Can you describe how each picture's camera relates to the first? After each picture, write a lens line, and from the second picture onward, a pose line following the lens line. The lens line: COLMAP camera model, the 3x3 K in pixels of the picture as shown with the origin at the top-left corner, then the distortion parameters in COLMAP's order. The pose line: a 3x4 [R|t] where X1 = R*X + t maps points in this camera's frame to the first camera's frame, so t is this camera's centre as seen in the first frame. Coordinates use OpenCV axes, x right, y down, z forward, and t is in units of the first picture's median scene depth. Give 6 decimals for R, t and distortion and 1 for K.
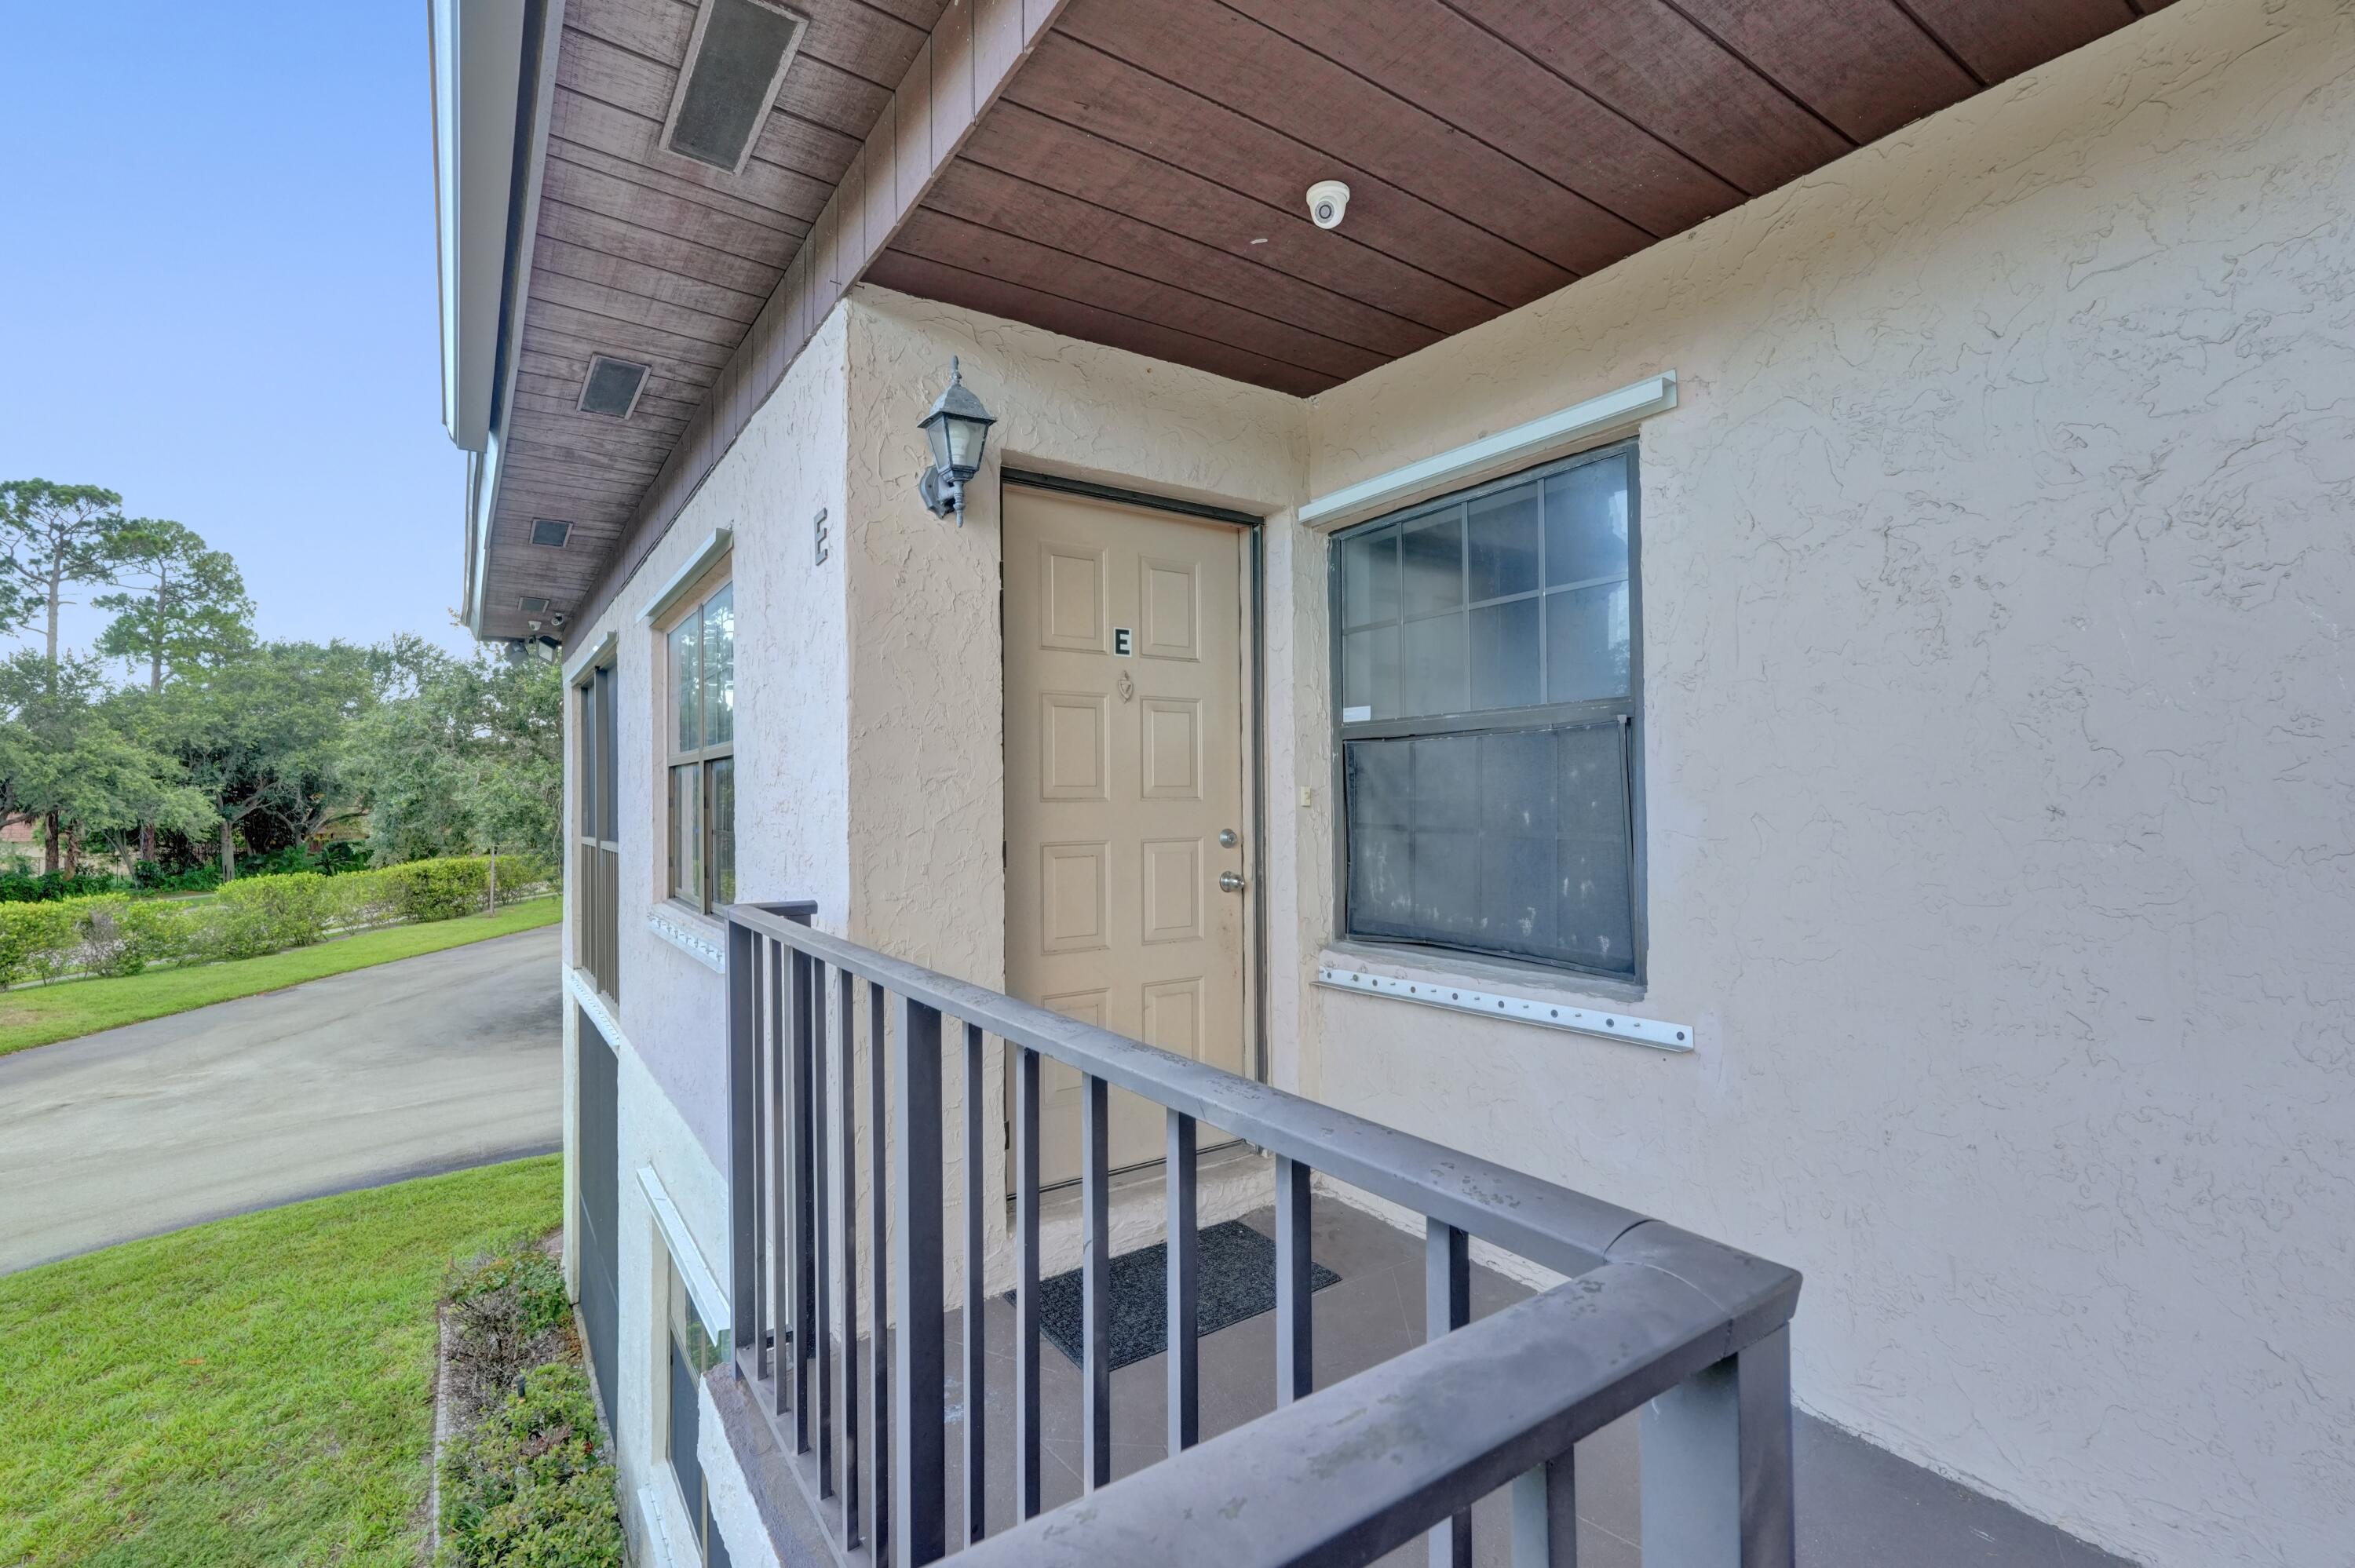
lens RADIAL K [[1037.8, 0, 1177.5], [0, 1037.8, 784.0], [0, 0, 1]] dist [-0.000488, -0.000262]
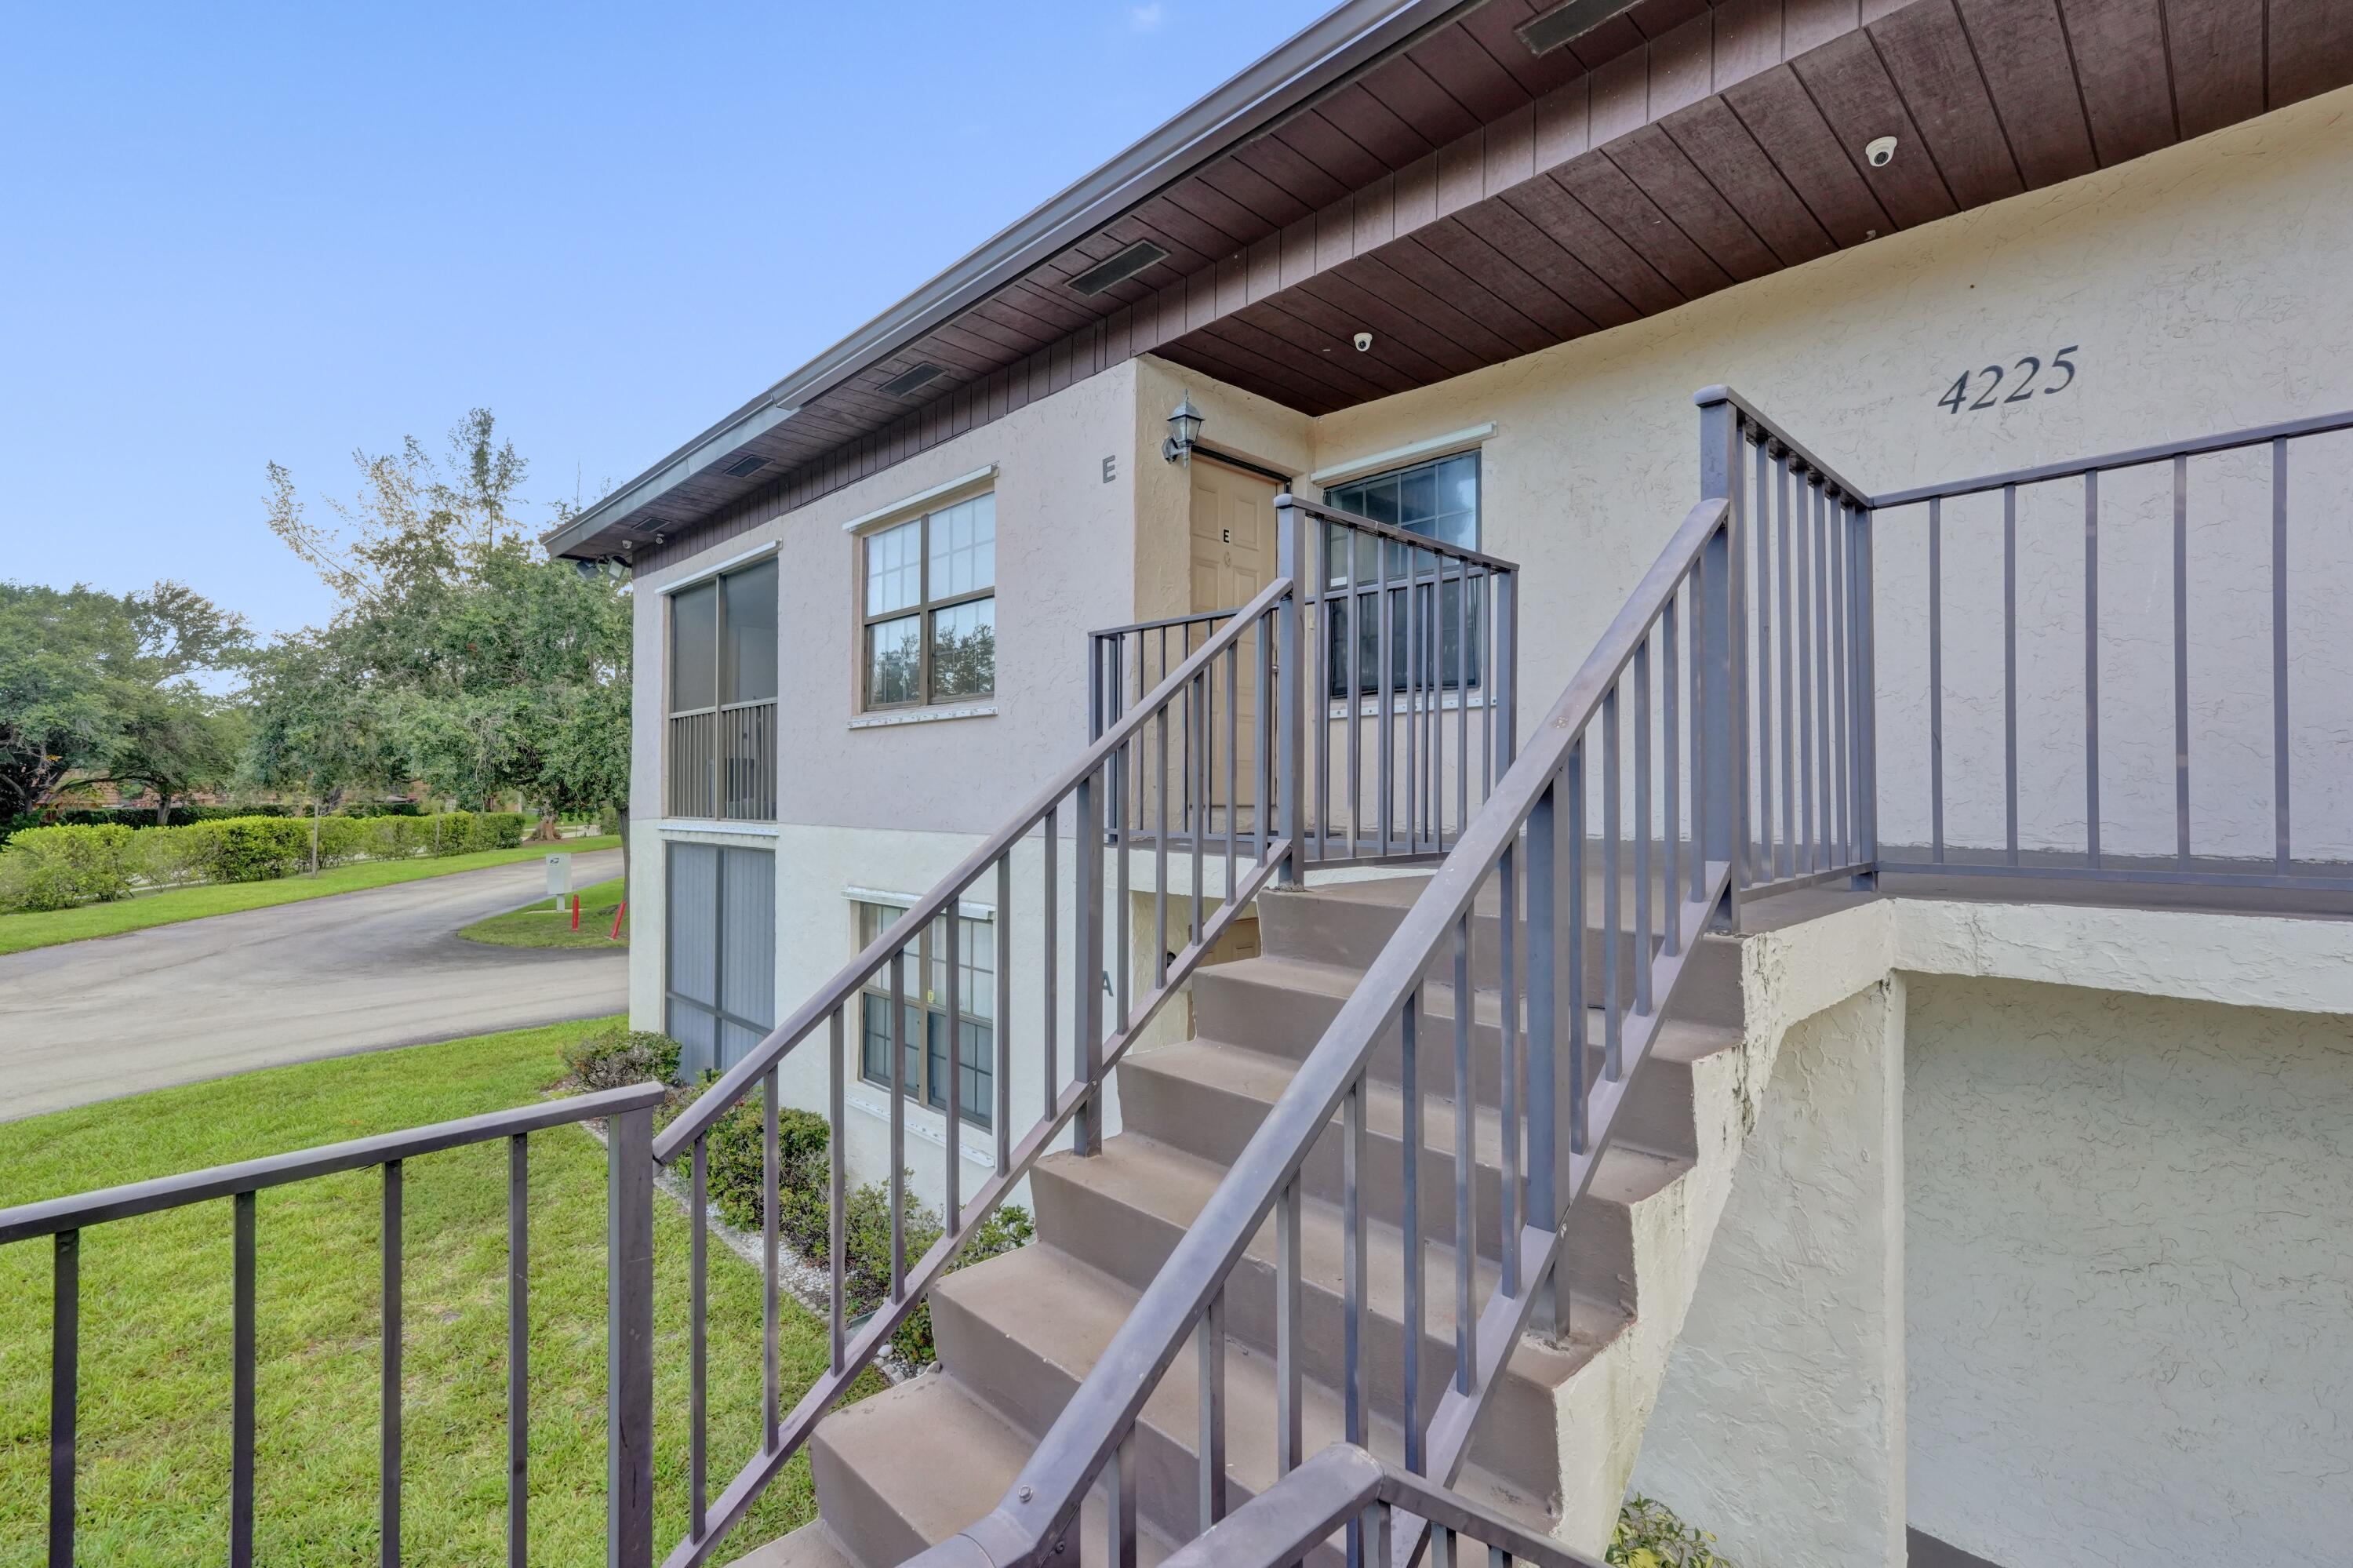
lens RADIAL K [[1040.4, 0, 1176.5], [0, 1040.4, 784.0], [0, 0, 1]] dist [-0.022547, 0.019359]
pose [[0.985438, 0.014215, 0.169440, -0.163640], [-0.014773, 0.999889, 0.002035, 0.113158], [-0.169392, -0.004509, 0.985538, -0.314483]]
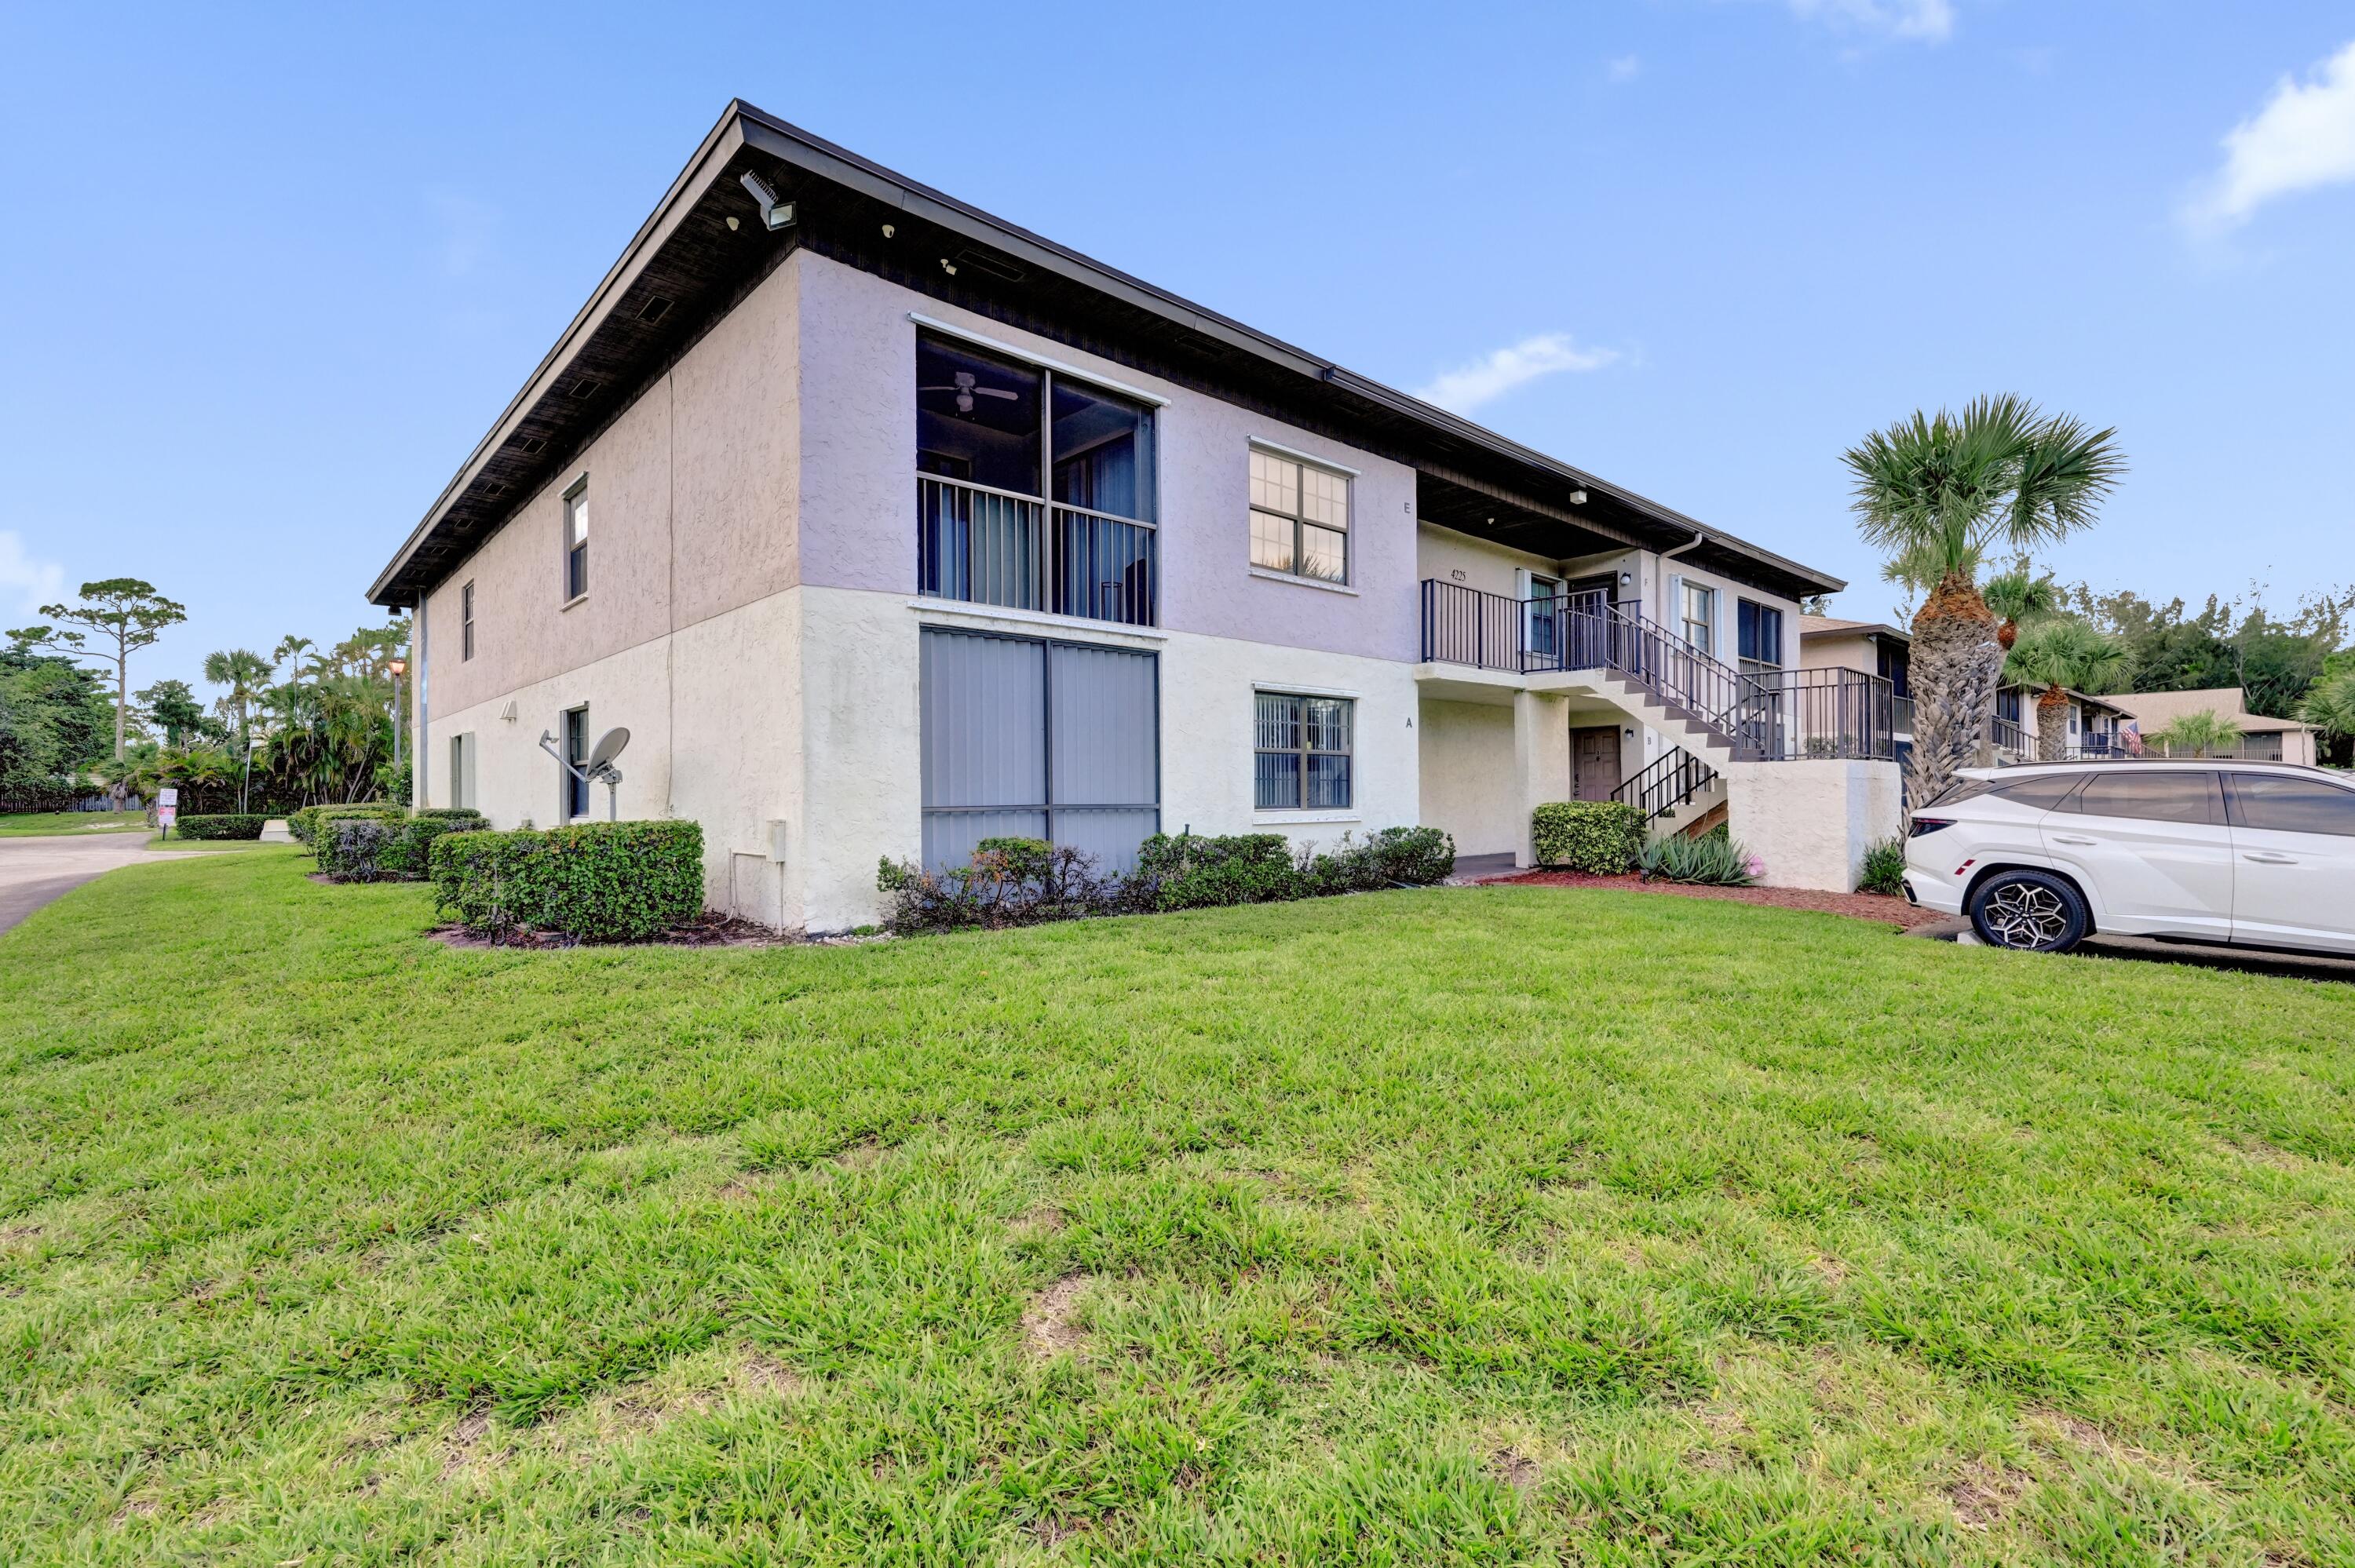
lens RADIAL K [[1037.8, 0, 1177.5], [0, 1037.8, 784.0], [0, 0, 1]] dist [-0.000488, -0.000262]
pose [[-0.147990, 0.007134, 0.988963, -1.525149], [-0.005617, 0.999952, -0.008053, 0.339481], [-0.988973, -0.006746, -0.147943, 0.847674]]
